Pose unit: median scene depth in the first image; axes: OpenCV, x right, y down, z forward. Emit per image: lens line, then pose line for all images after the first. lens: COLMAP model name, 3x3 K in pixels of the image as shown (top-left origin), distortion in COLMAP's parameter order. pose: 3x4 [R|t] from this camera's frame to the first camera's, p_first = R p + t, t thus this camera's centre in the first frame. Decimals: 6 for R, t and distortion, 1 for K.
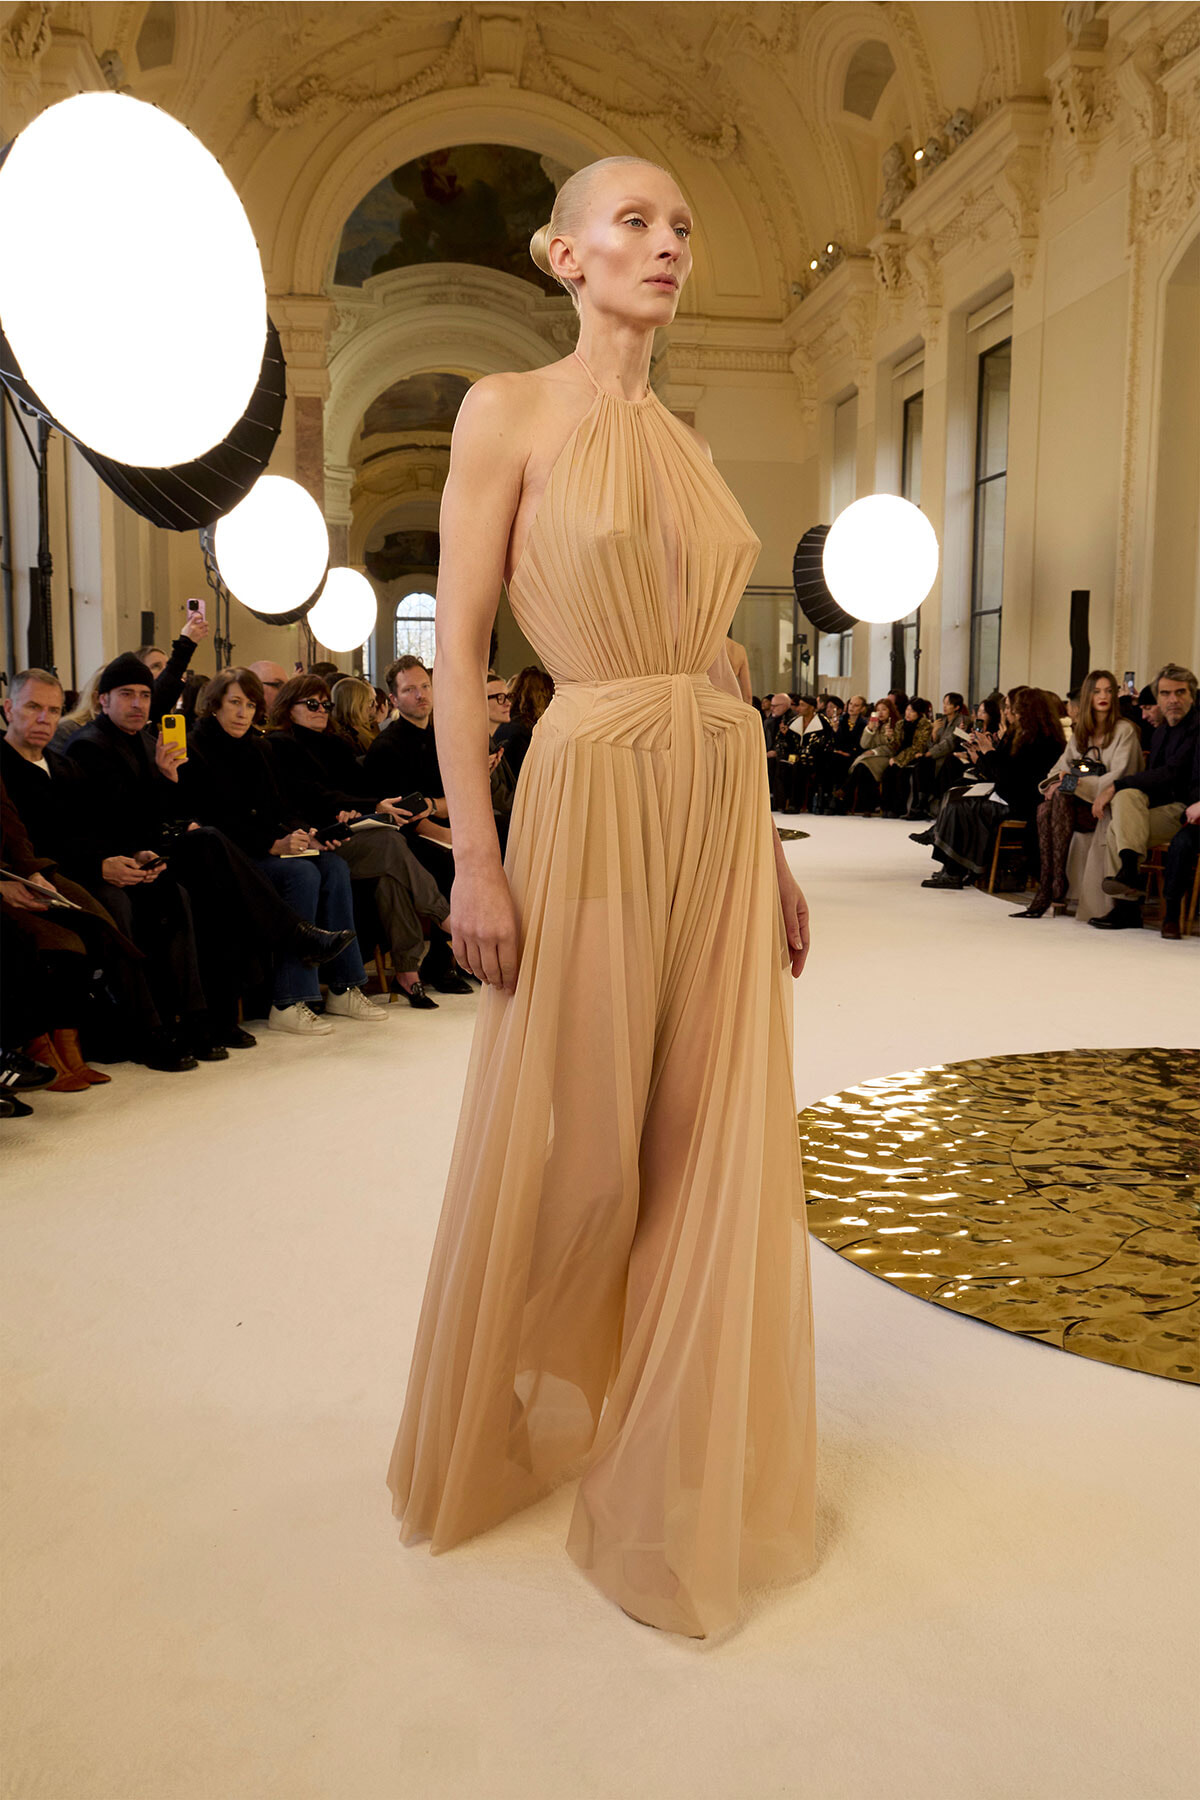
lens RADIAL K [[1116.4, 0, 341.5], [0, 1116.4, 845.1], [0, 0, 1]] dist [-0.010070, 0.001087]
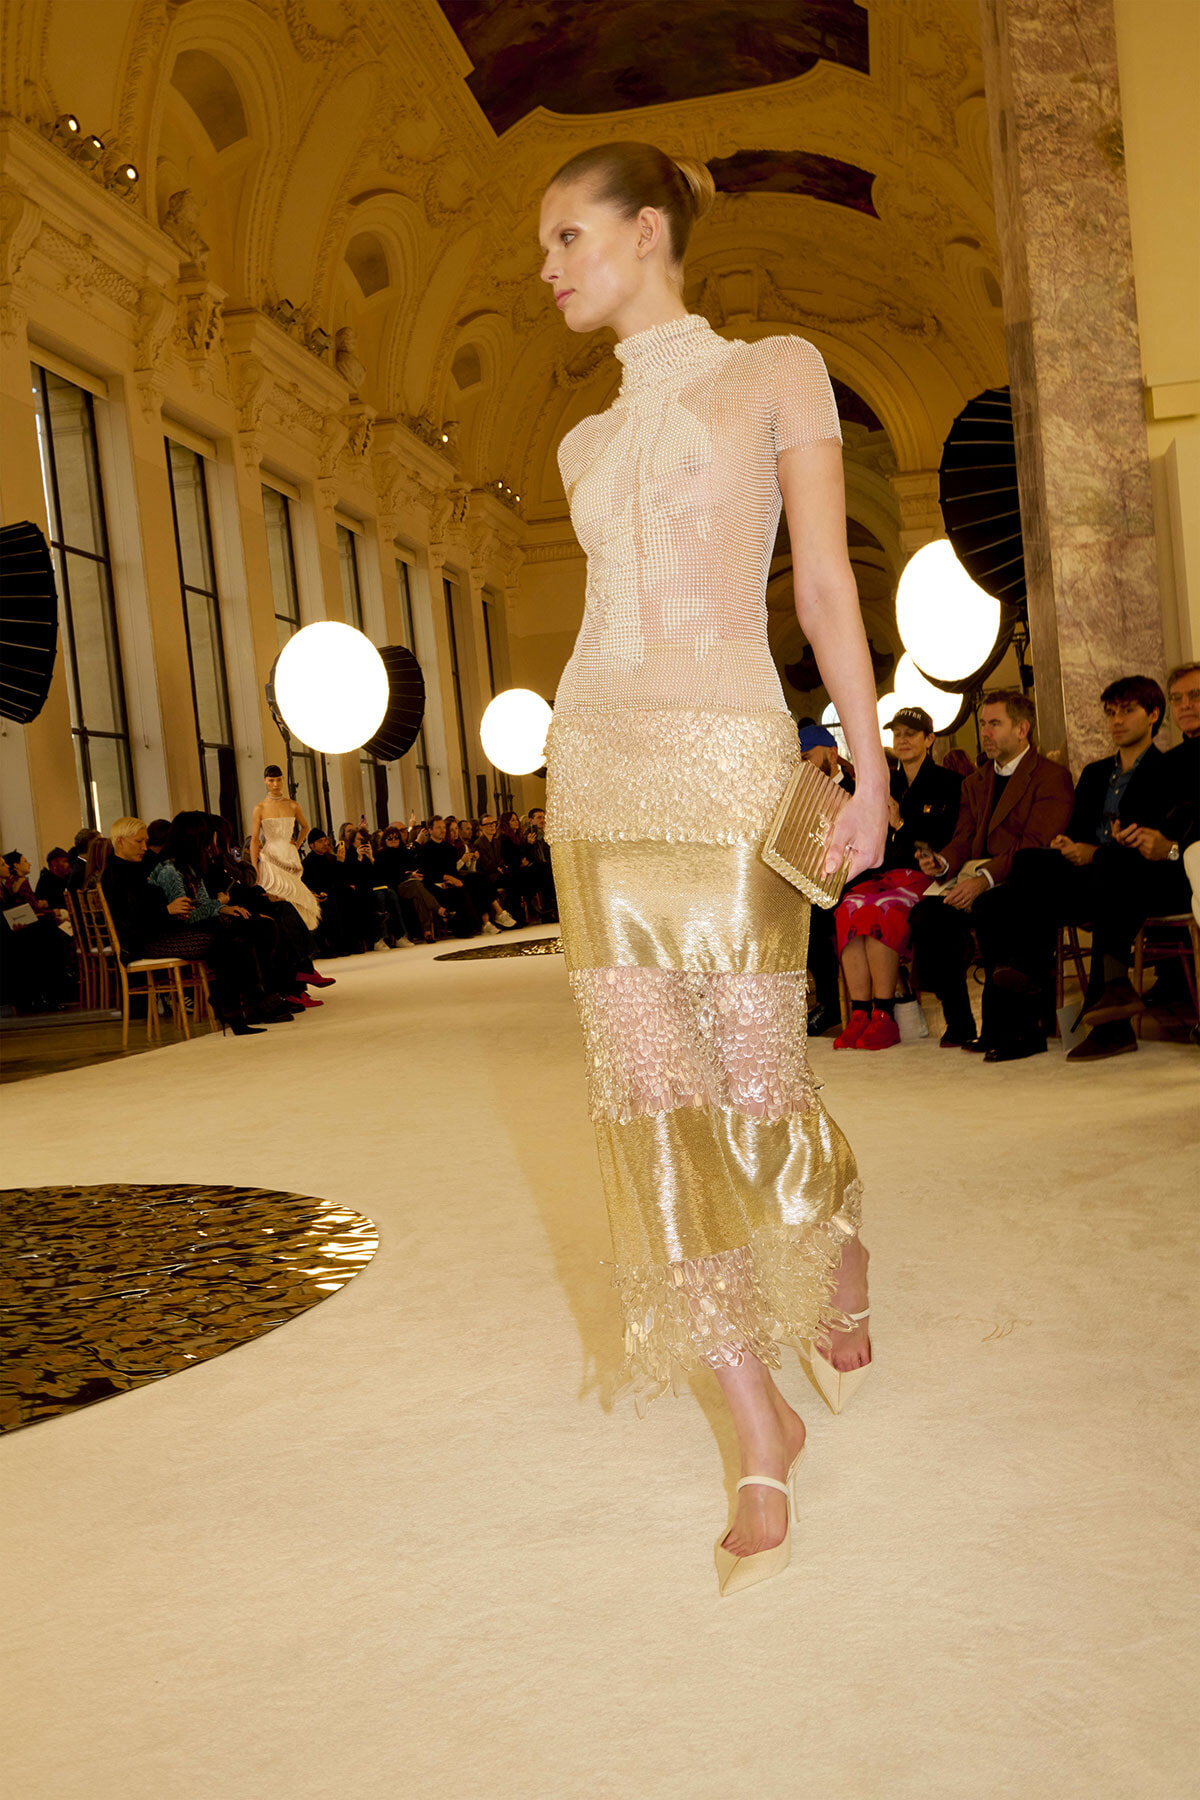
lens RADIAL K [[1705.7, 0, 610.7], [0, 1705.7, 945.7], [0, 0, 1]] dist [-0.022003, 0.000000]
pose [[0.950412, -0.083115, -0.299681, 0.523385], [0.066924, 0.995709, -0.063914, 0.133987], [0.303707, 0.040689, 0.951896, -0.856360]]
